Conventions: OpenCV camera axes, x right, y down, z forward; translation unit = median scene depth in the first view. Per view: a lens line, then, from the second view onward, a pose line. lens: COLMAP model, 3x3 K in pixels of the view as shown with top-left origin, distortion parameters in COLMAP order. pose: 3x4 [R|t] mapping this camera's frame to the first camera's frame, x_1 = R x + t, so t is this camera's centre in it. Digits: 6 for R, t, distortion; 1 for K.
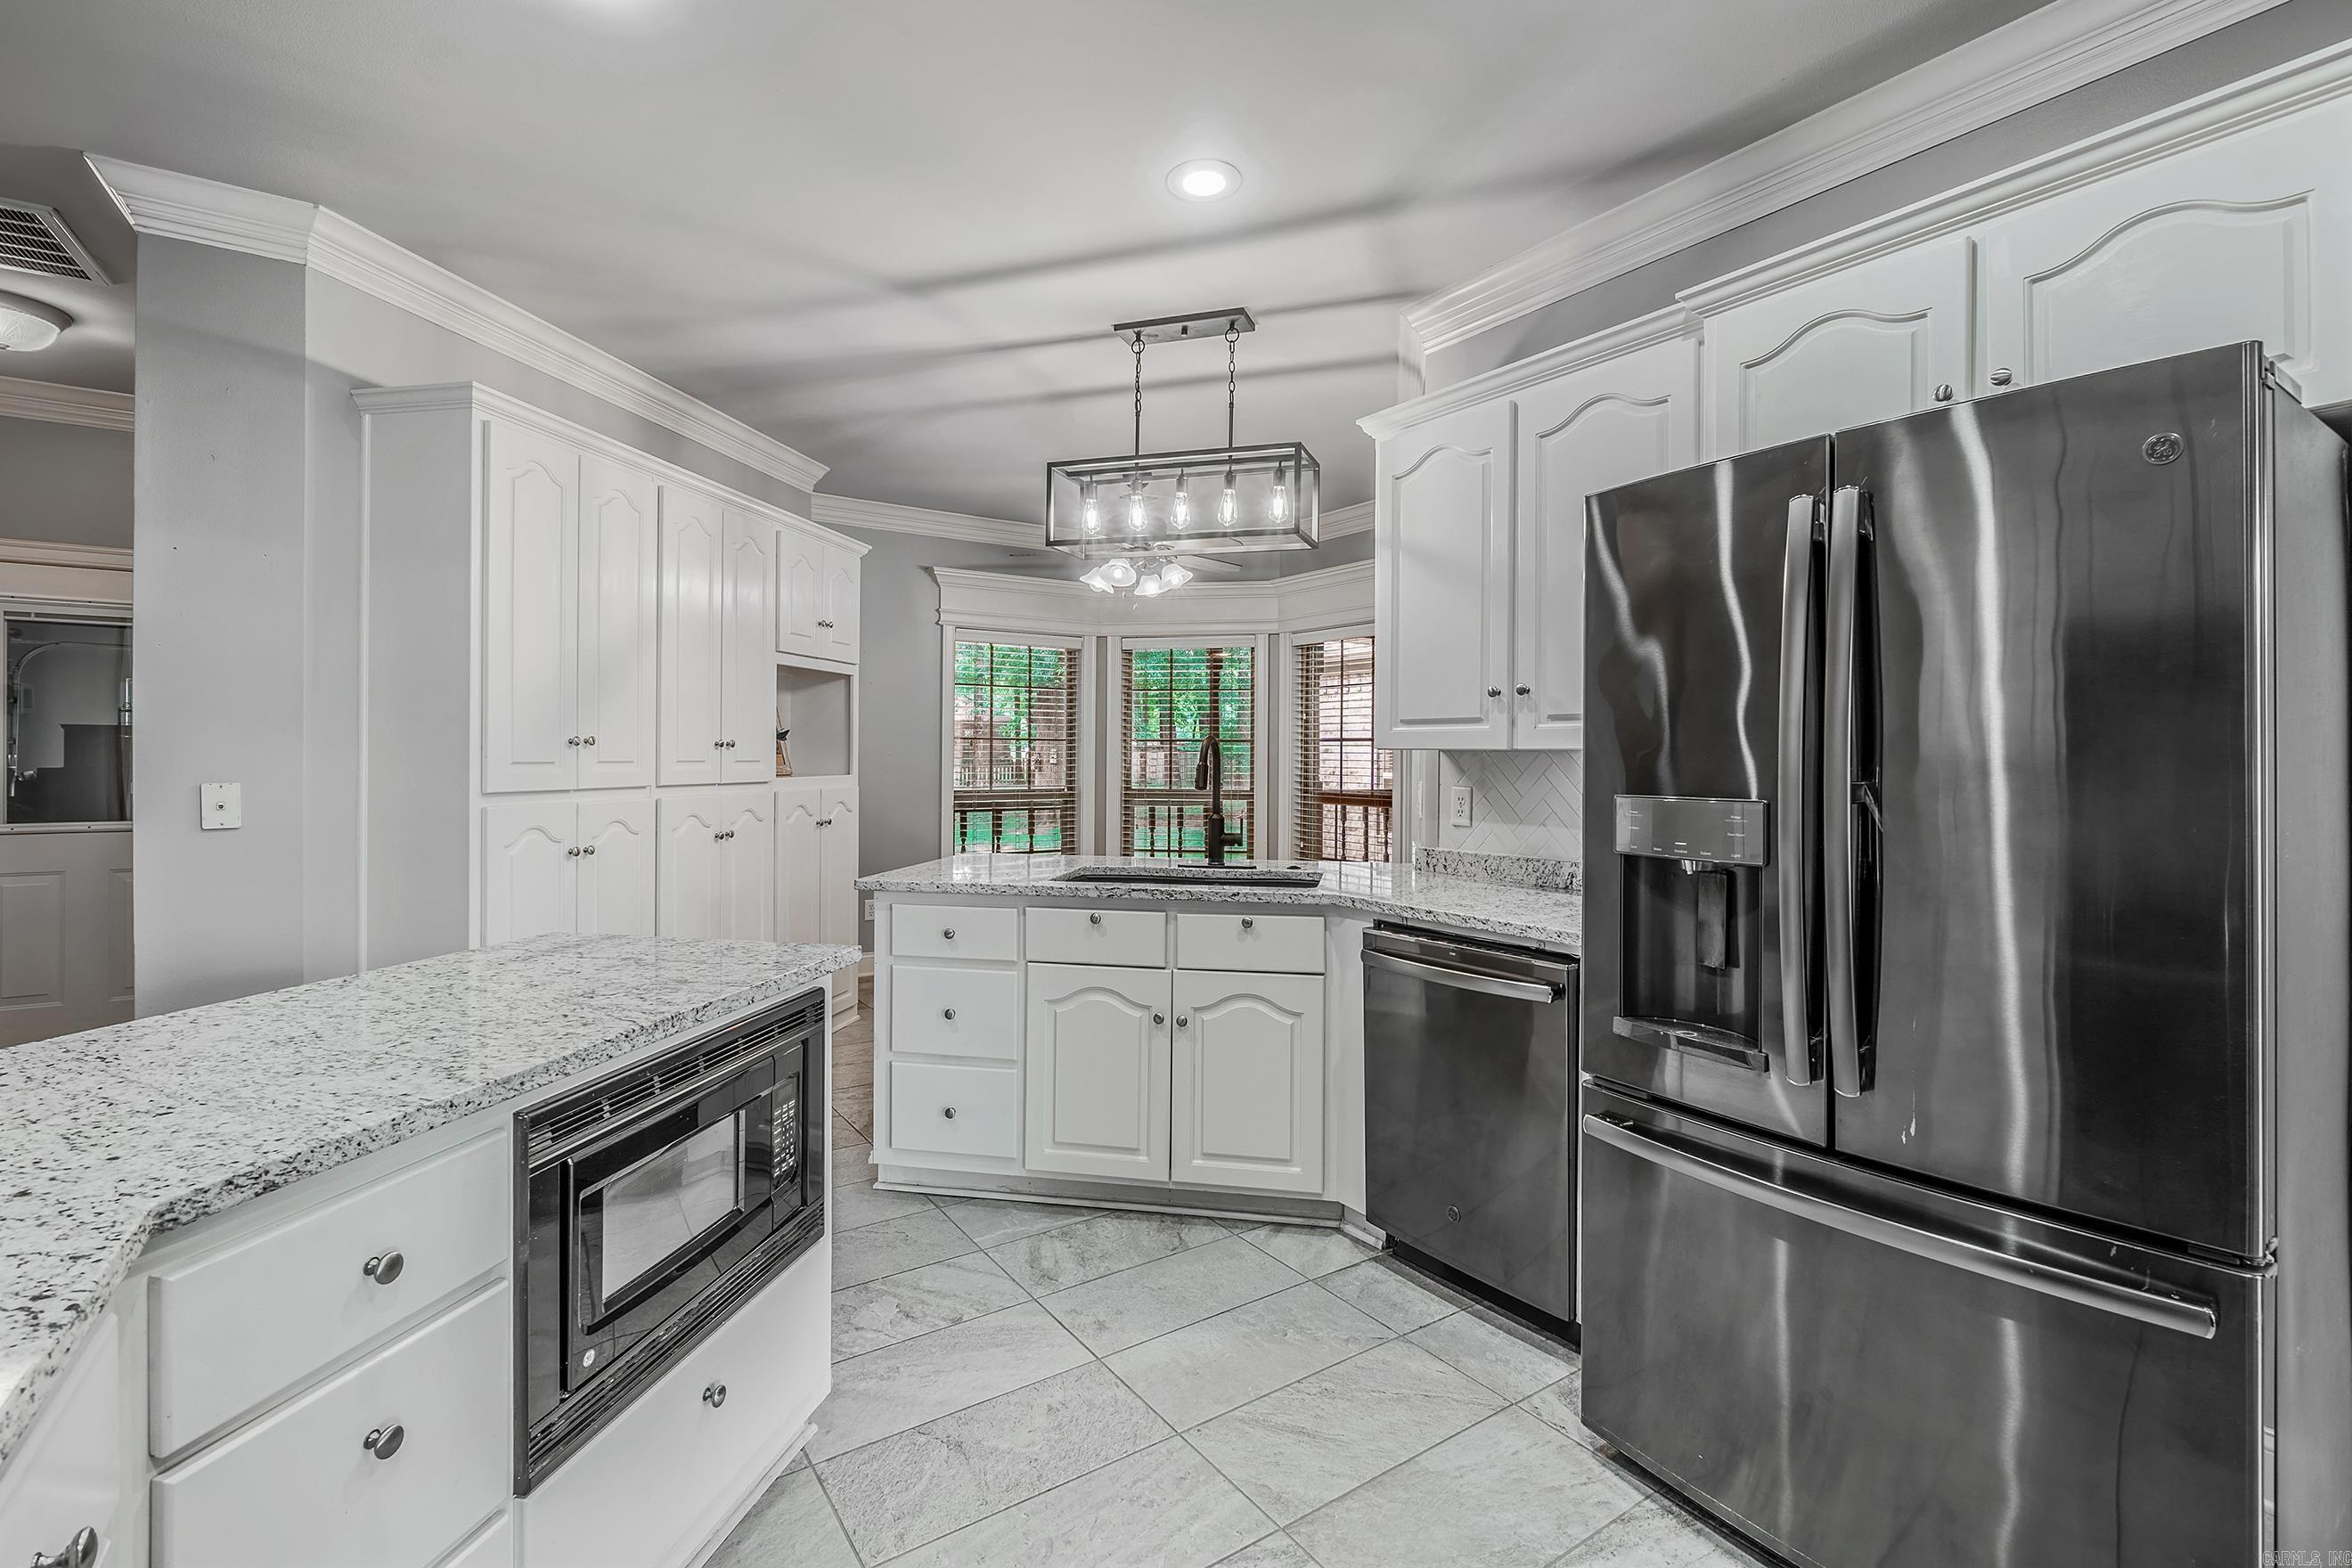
lens RADIAL K [[1053.0, 0, 1177.4], [0, 1053.0, 763.5], [0, 0, 1]] dist [-0.009065, -0.000117]
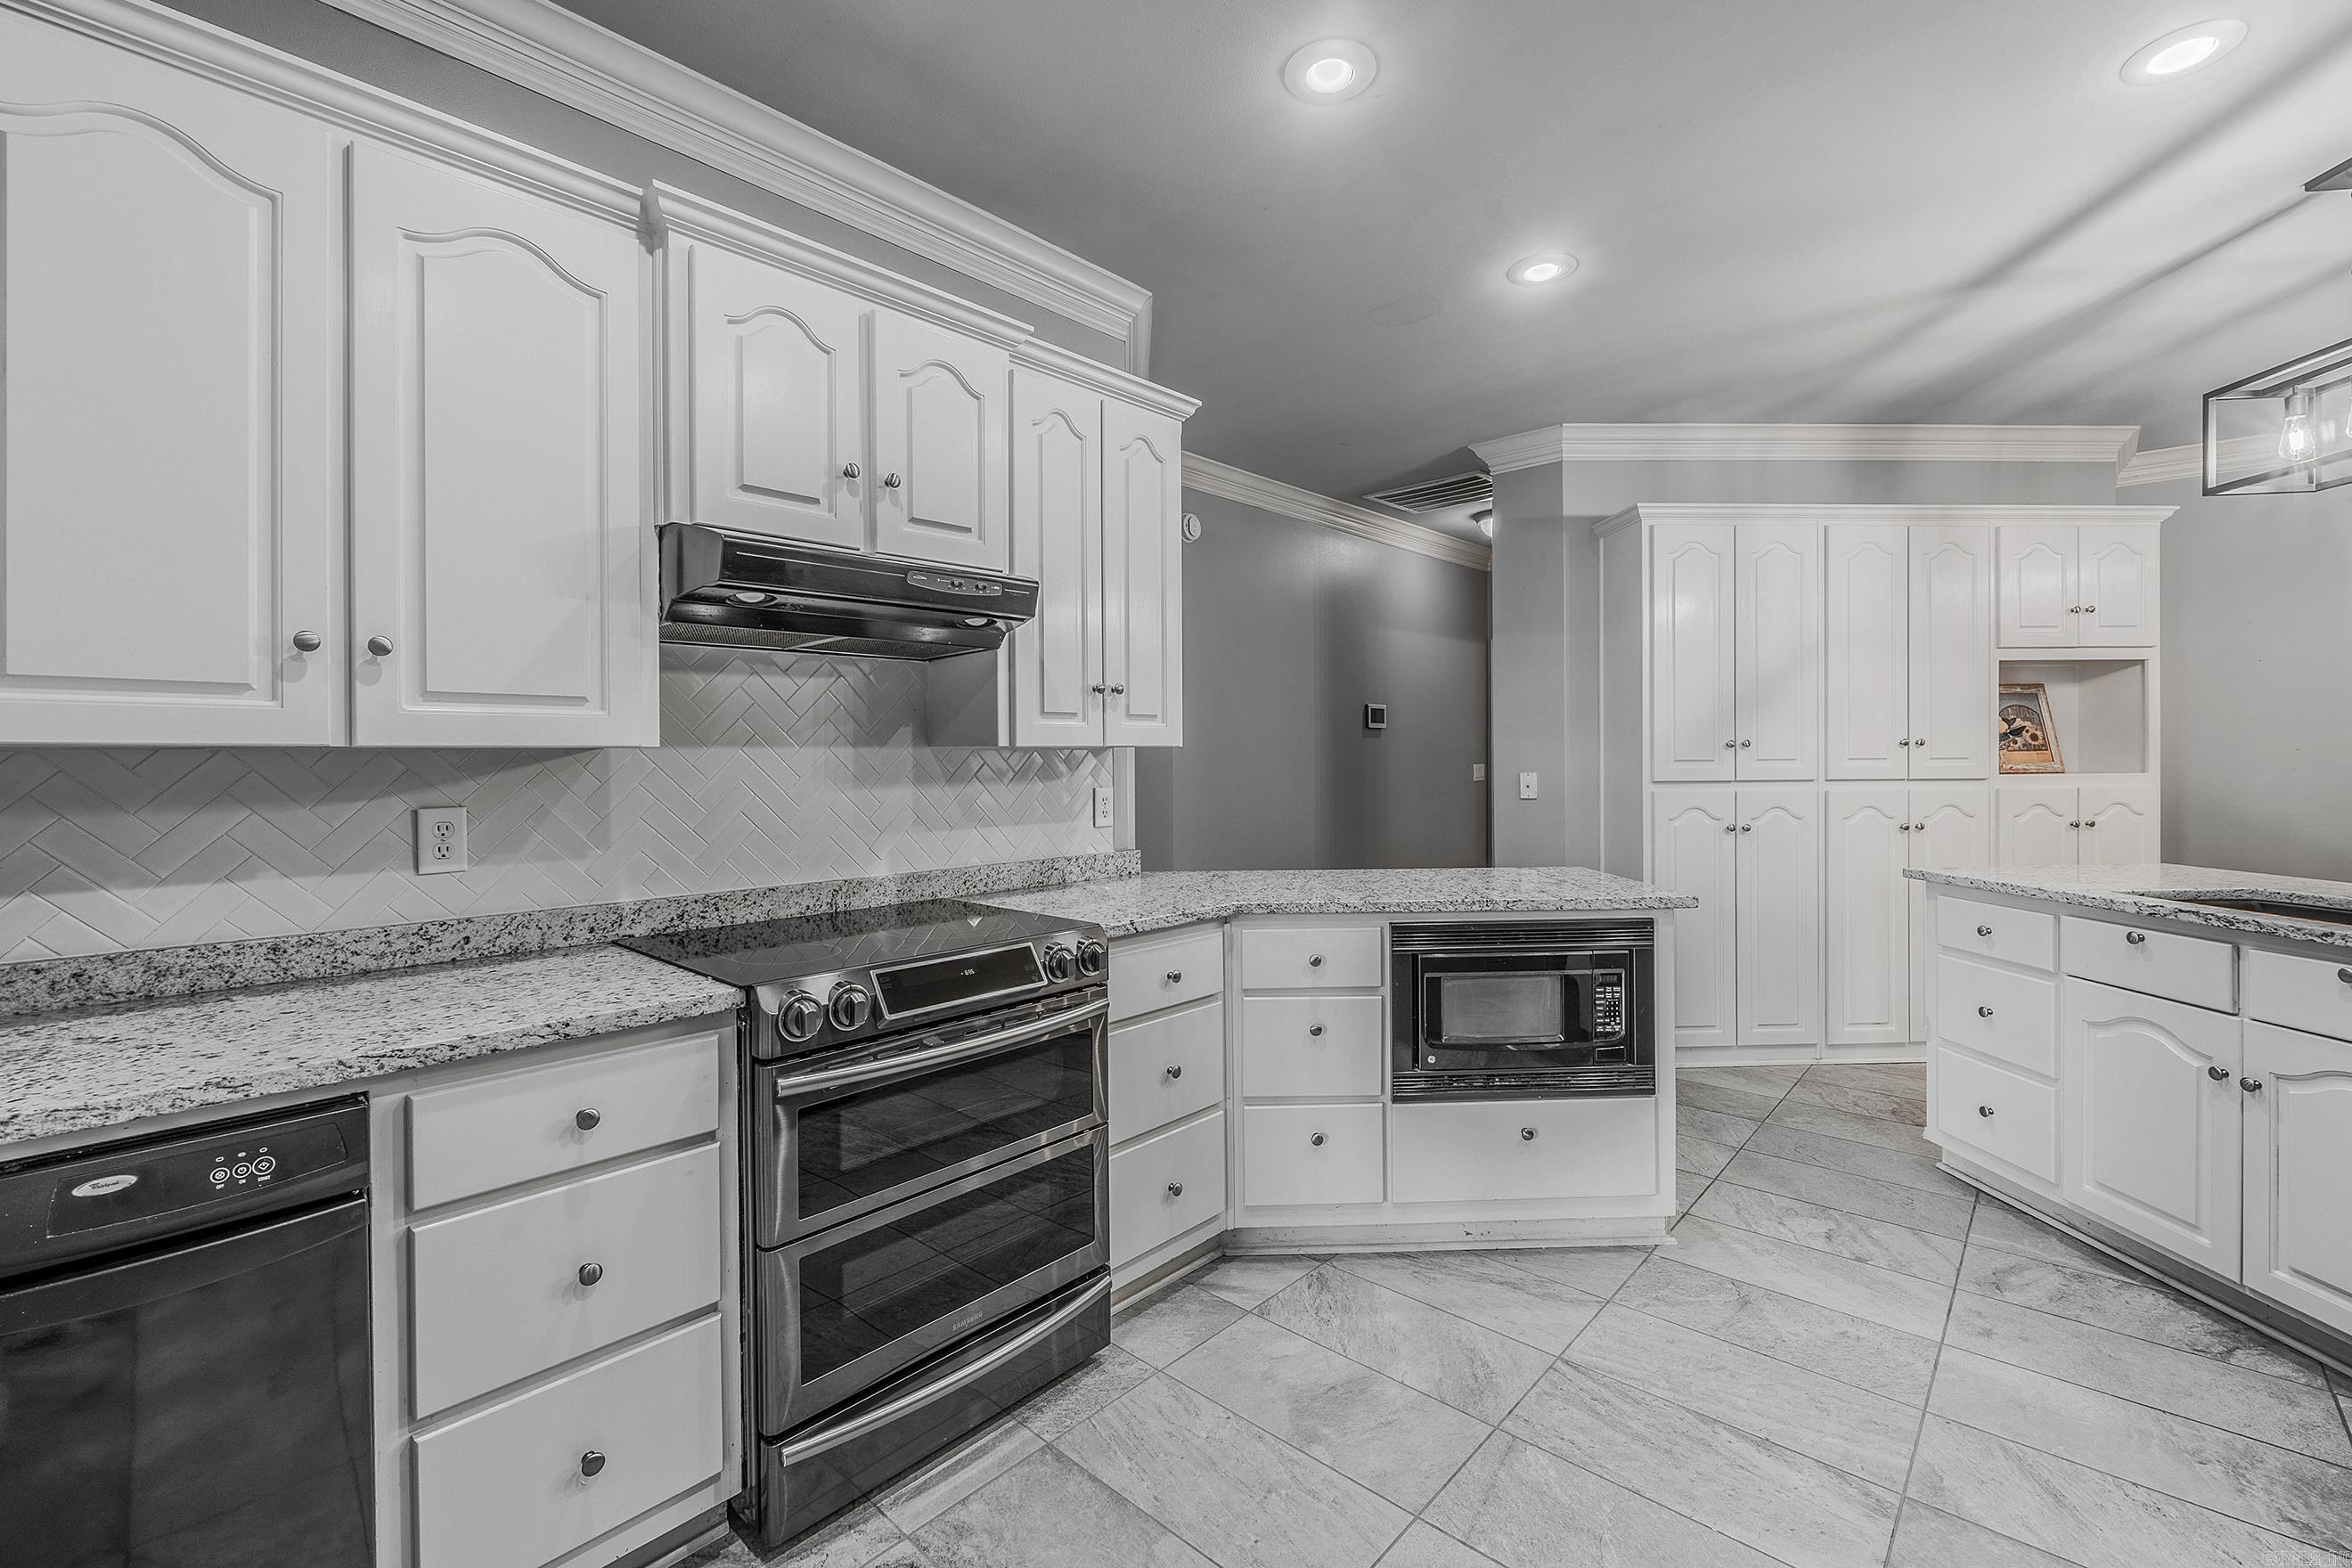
lens RADIAL K [[989.4, 0, 1174.7], [0, 989.4, 770.8], [0, 0, 1]] dist [-0.009131, -0.000158]
pose [[0.220235, 0.007024, -0.975422, 0.533663], [0.002909, 0.999965, 0.007858, 0.000696], [0.975443, -0.004568, 0.220207, 0.050389]]
